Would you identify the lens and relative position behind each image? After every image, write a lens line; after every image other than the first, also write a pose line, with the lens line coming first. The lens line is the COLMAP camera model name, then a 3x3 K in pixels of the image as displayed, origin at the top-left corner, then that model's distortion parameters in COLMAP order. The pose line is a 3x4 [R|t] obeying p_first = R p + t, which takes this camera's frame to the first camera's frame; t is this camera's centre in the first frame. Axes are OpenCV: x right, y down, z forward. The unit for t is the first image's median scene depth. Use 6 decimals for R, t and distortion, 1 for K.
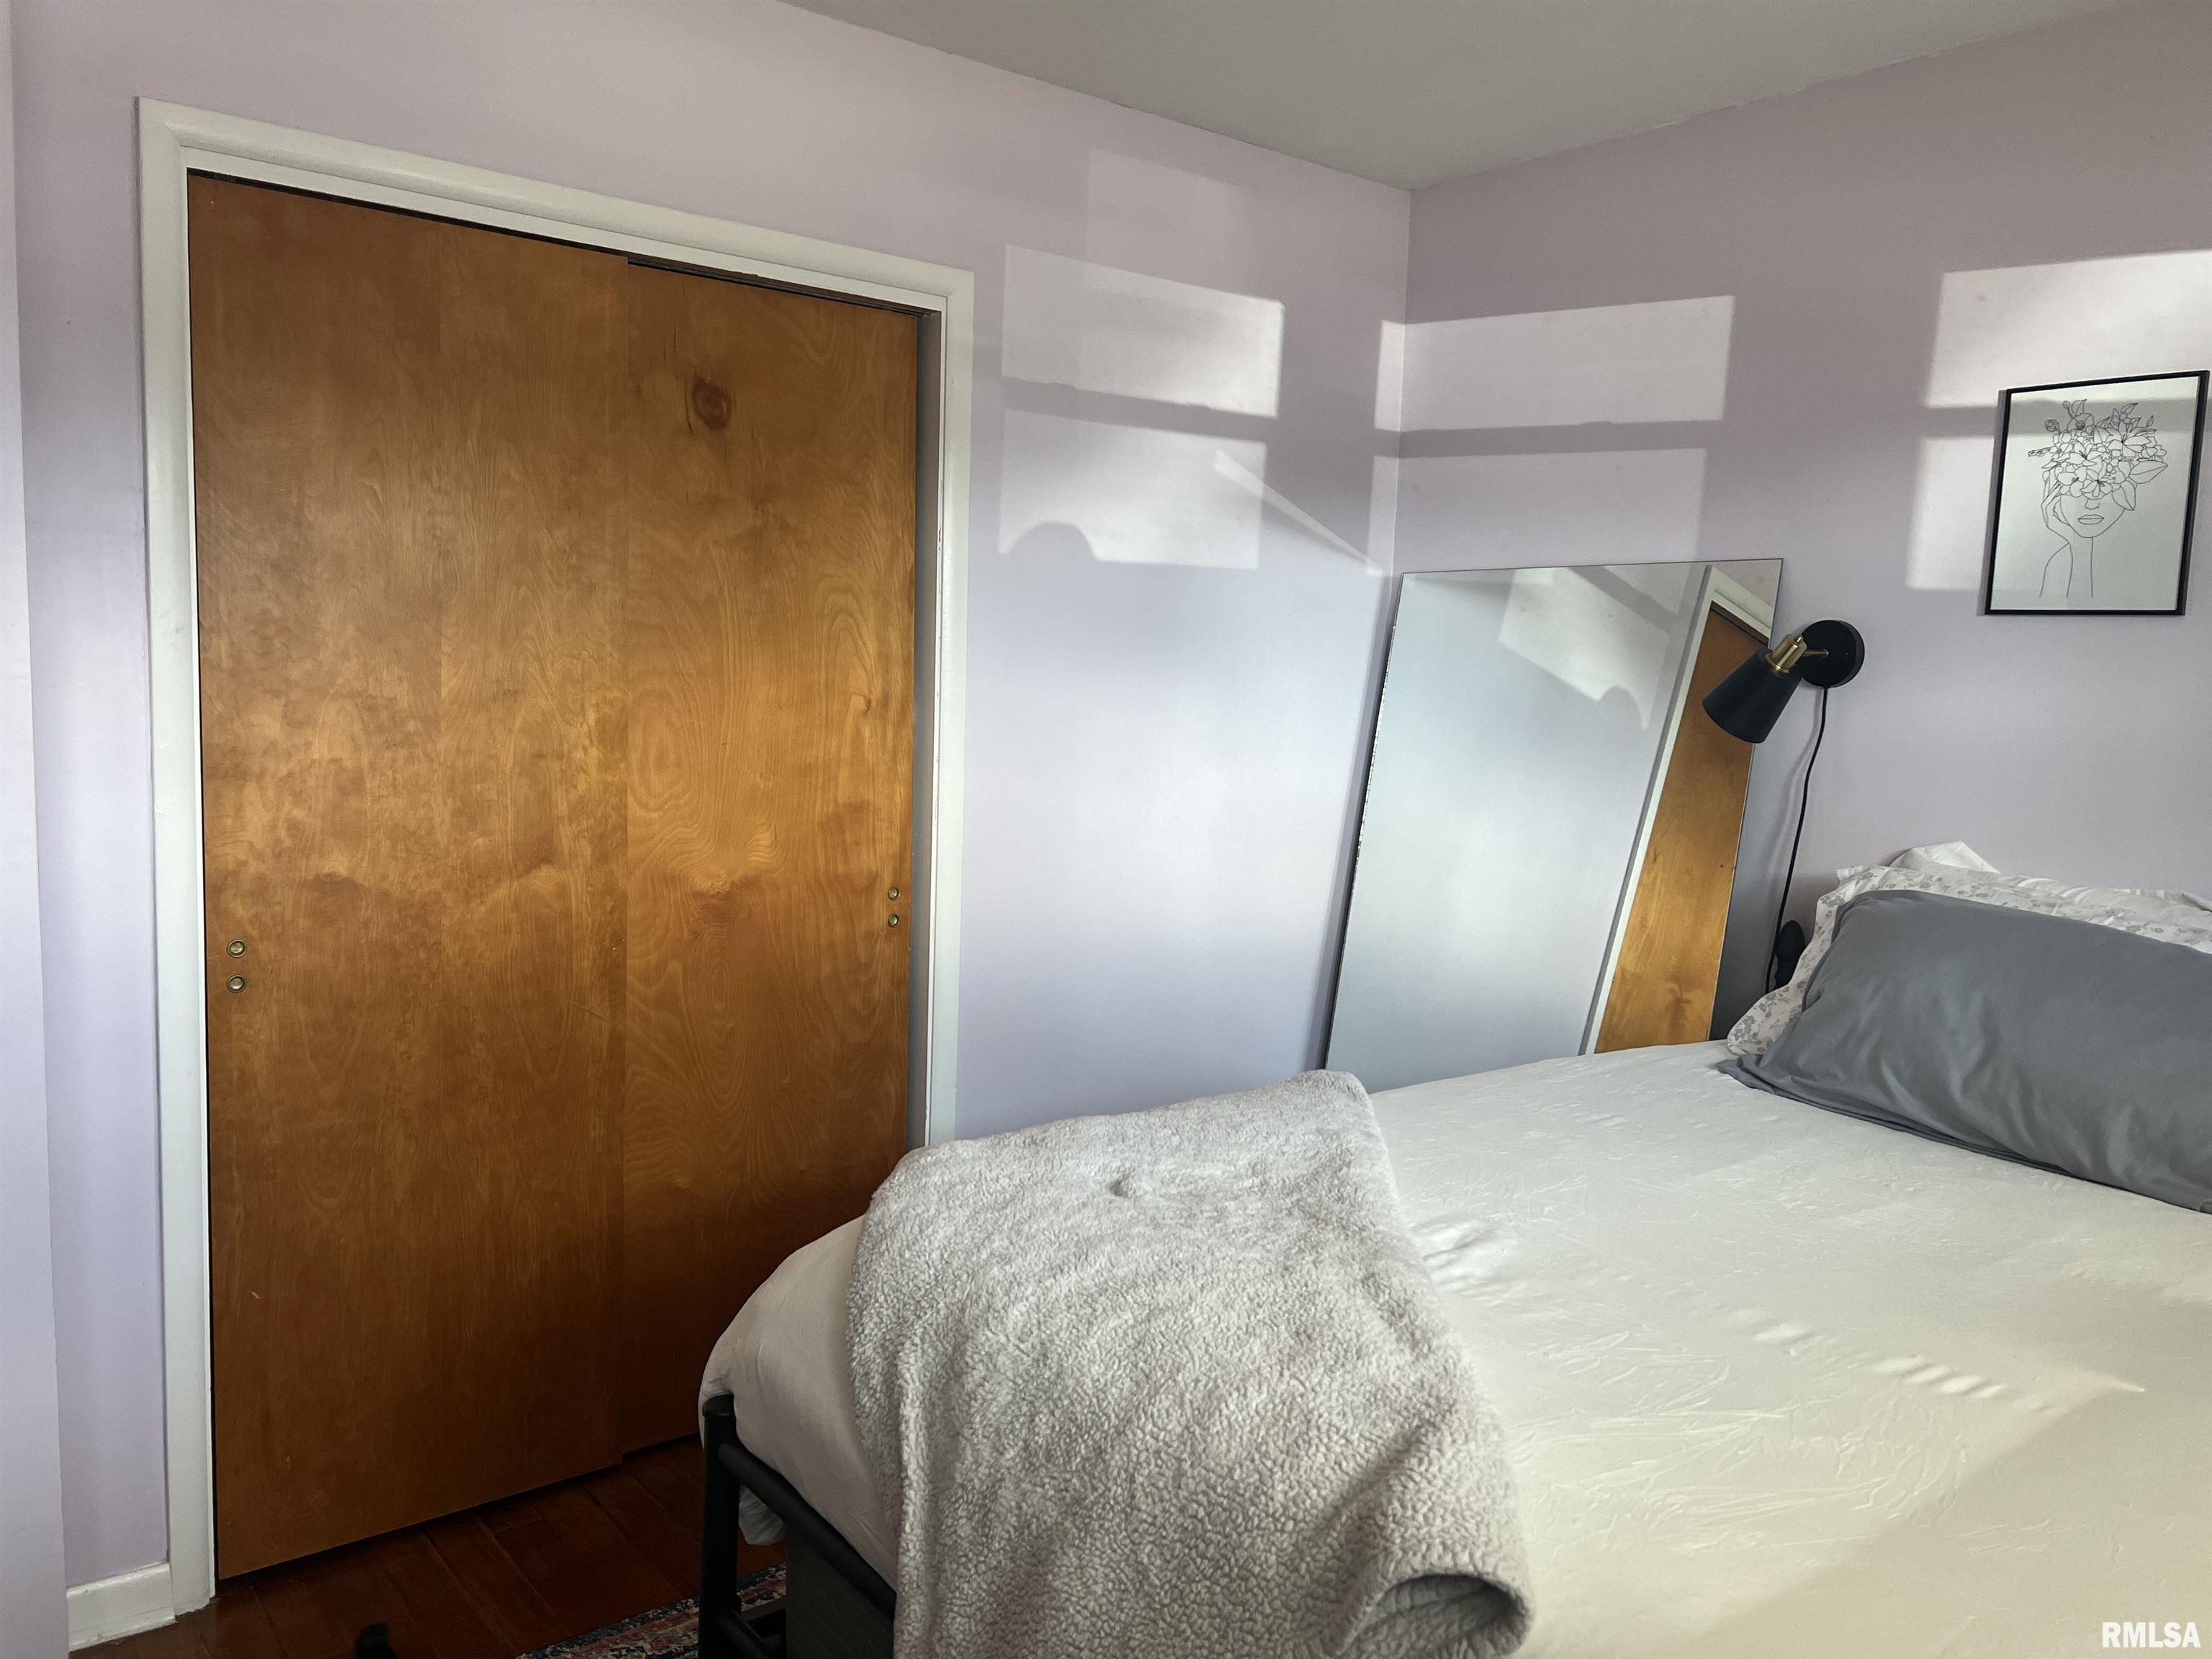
lens RADIAL K [[1670.1, 0, 1154.3], [0, 1670.1, 846.4], [0, 0, 1]] dist [0.063995, -0.070836]
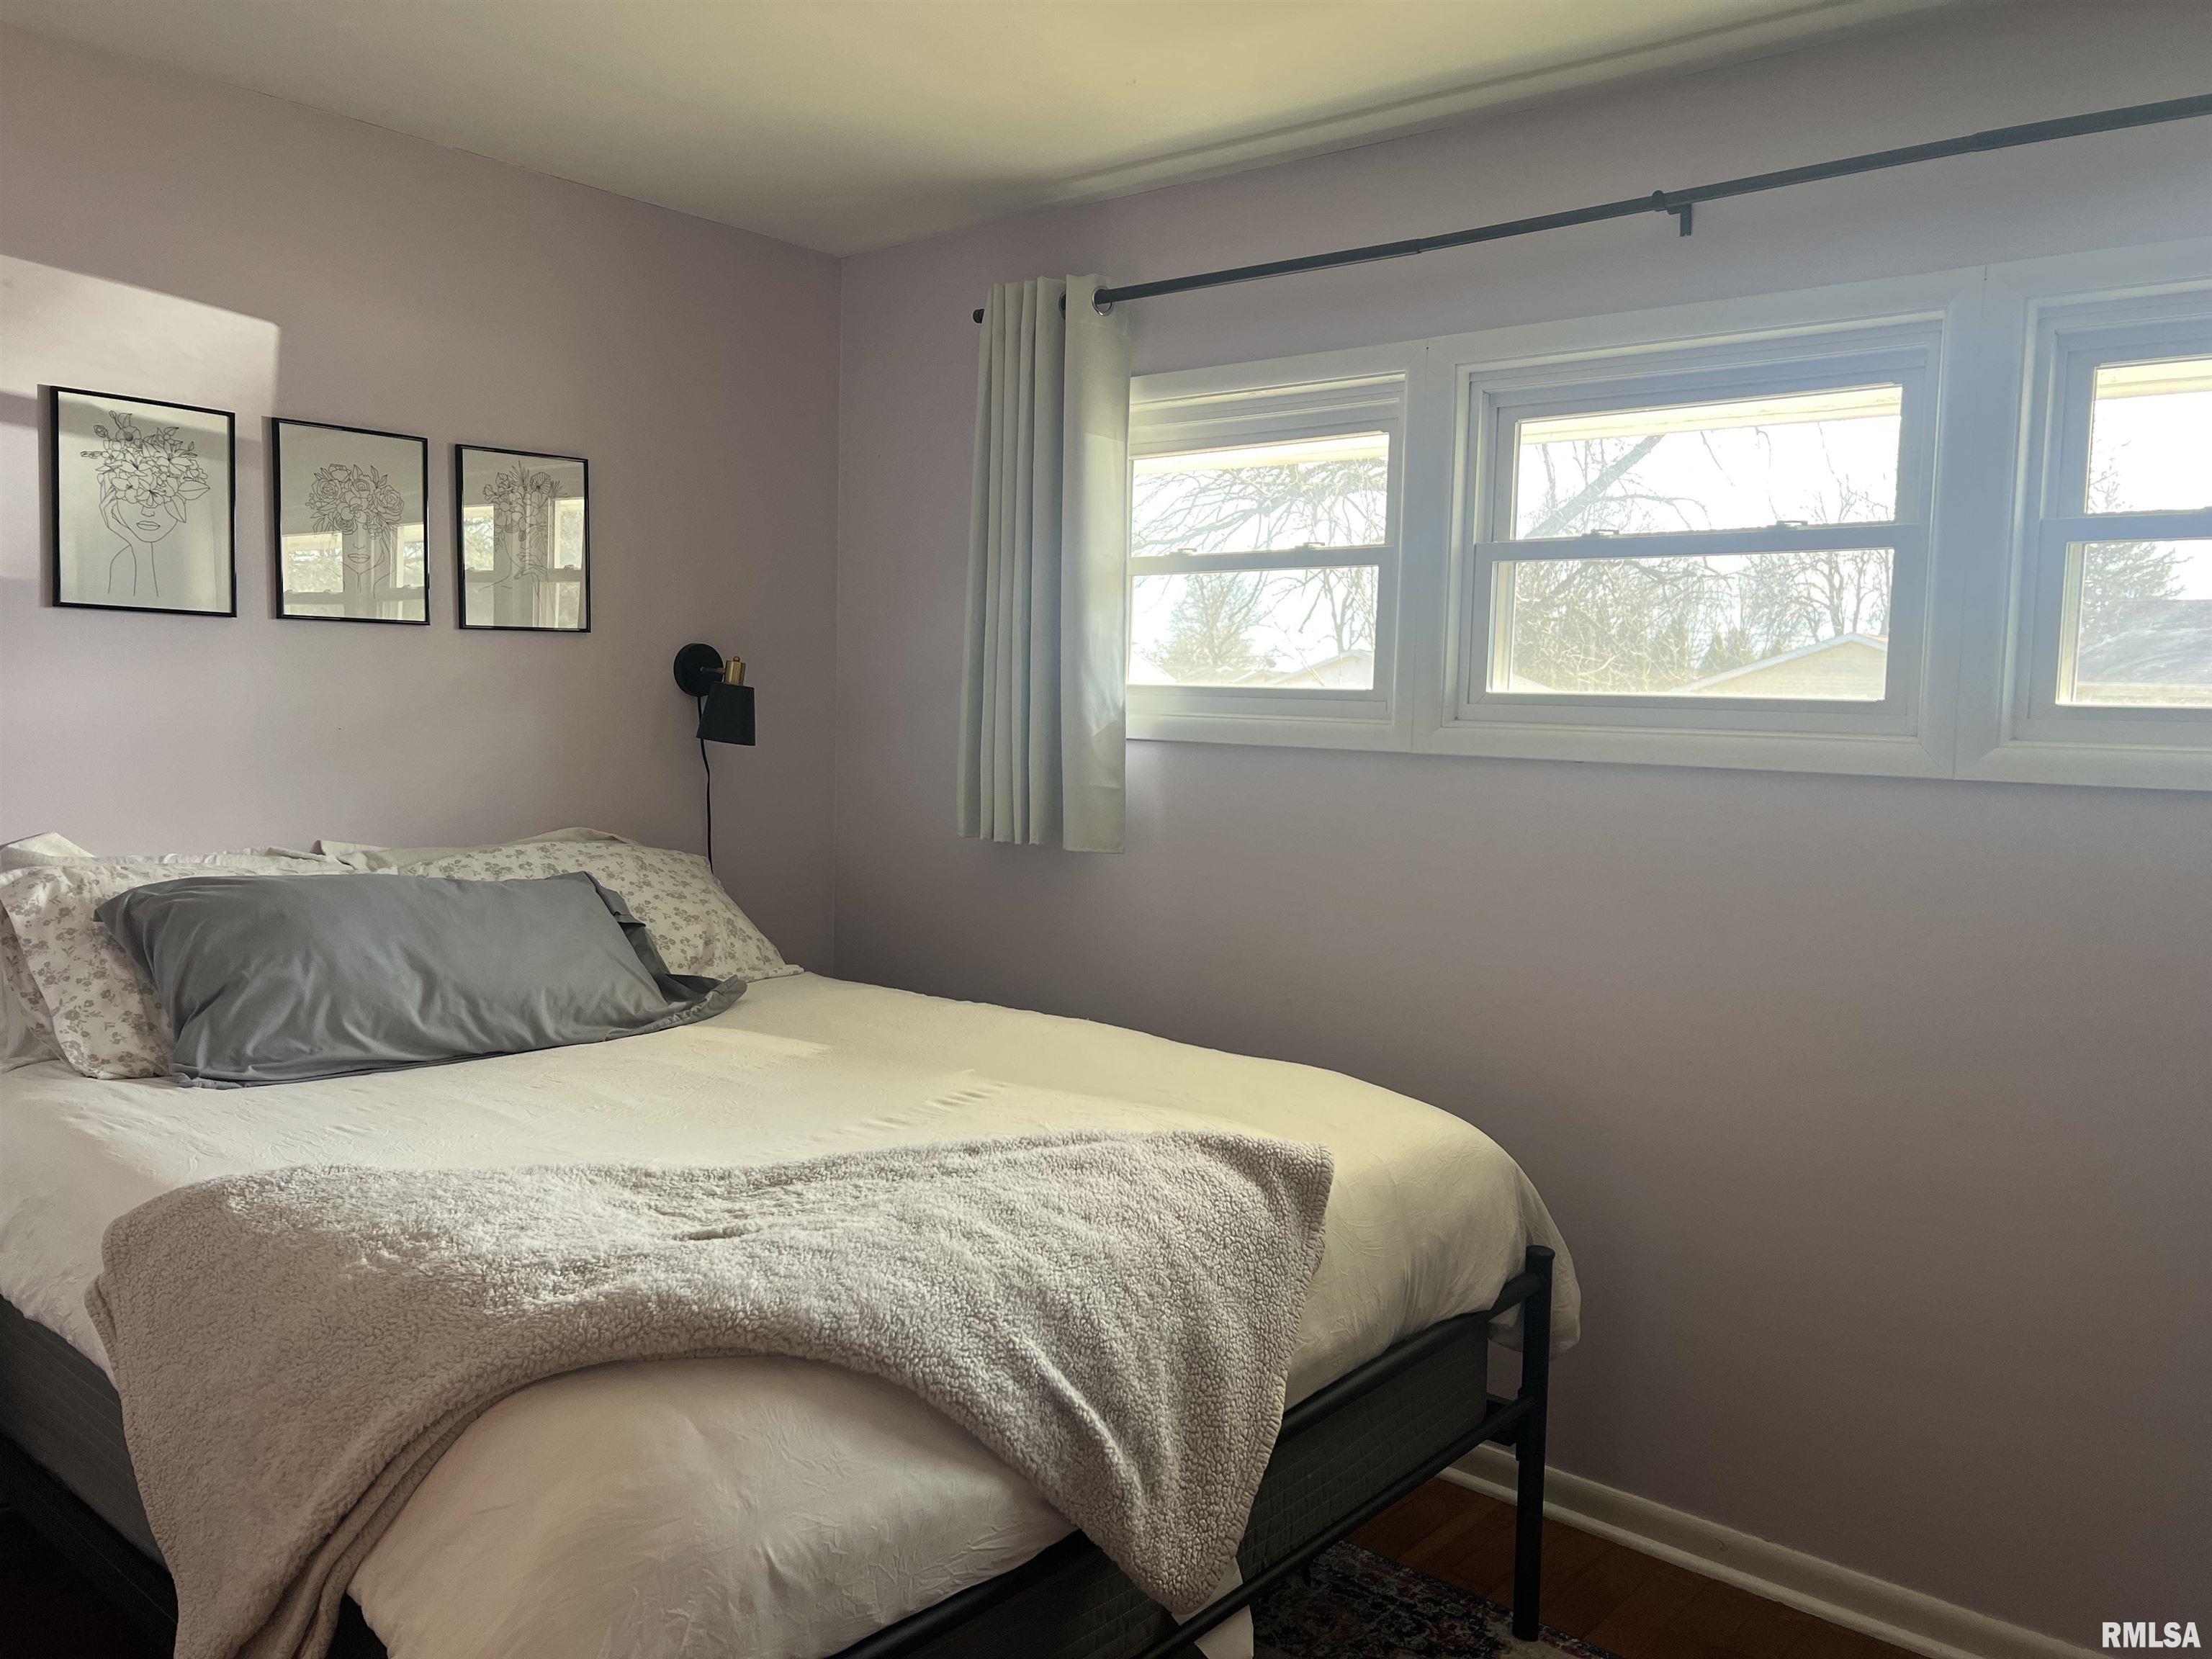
lens RADIAL K [[1670.1, 0, 1111.0], [0, 1670.1, 816.7], [0, 0, 1]] dist [0.063995, -0.070836]
pose [[-0.186899, -0.108962, 0.976318, -0.662616], [0.072365, 0.989603, 0.124297, -0.098126], [-0.979710, 0.093882, -0.177071, 0.604049]]
